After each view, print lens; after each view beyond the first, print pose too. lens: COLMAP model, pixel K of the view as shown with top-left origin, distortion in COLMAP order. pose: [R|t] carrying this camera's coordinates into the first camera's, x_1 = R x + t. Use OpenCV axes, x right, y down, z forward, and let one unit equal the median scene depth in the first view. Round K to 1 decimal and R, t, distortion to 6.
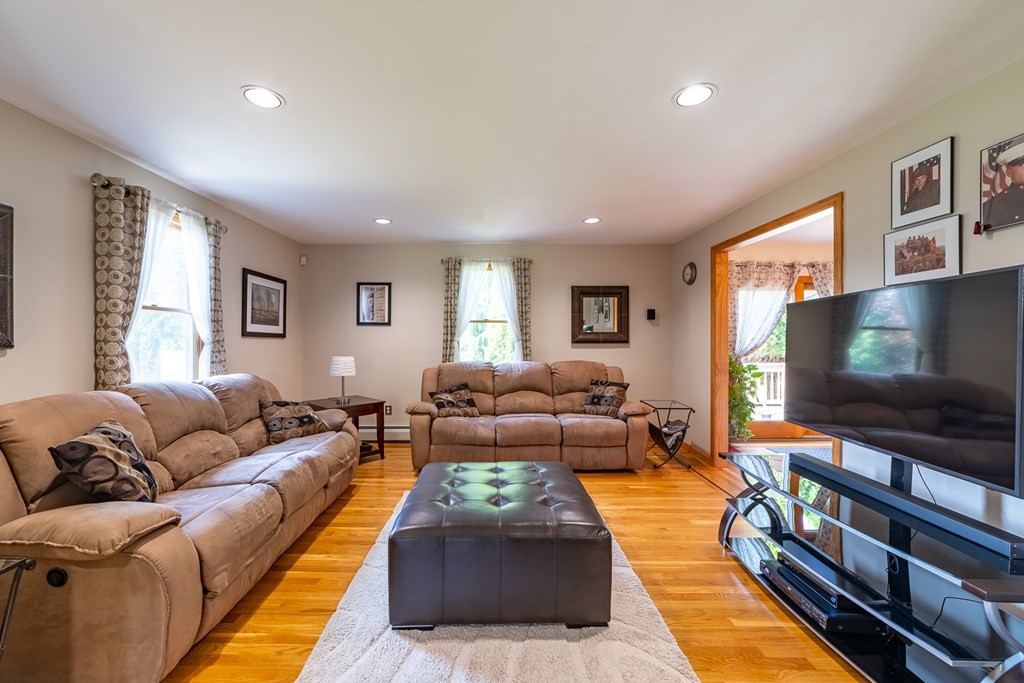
lens RADIAL K [[386.6, 0, 506.4], [0, 386.6, 337.6], [0, 0, 1]] dist [-0.000242, -0.000009]
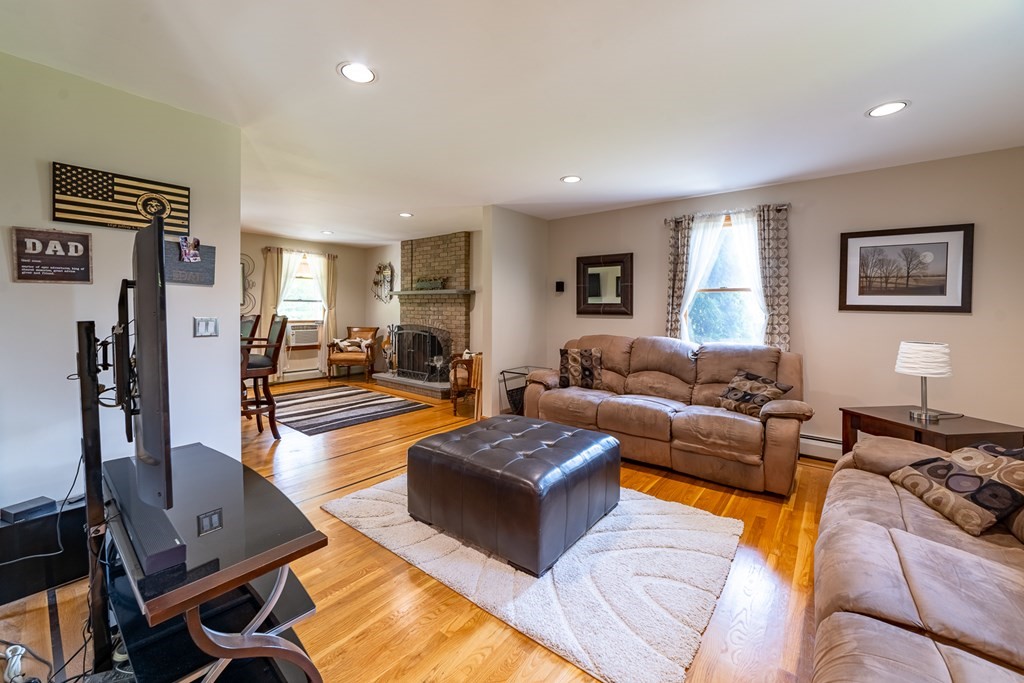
lens RADIAL K [[410.4, 0, 512.0], [0, 410.4, 308.1], [0, 0, 1]] dist [-0.000913, -0.000047]
pose [[-0.627417, -0.000872, -0.778683, 0.662242], [-0.003924, 0.999990, 0.002041, -0.008178], [0.778674, 0.004336, -0.627414, 1.235586]]
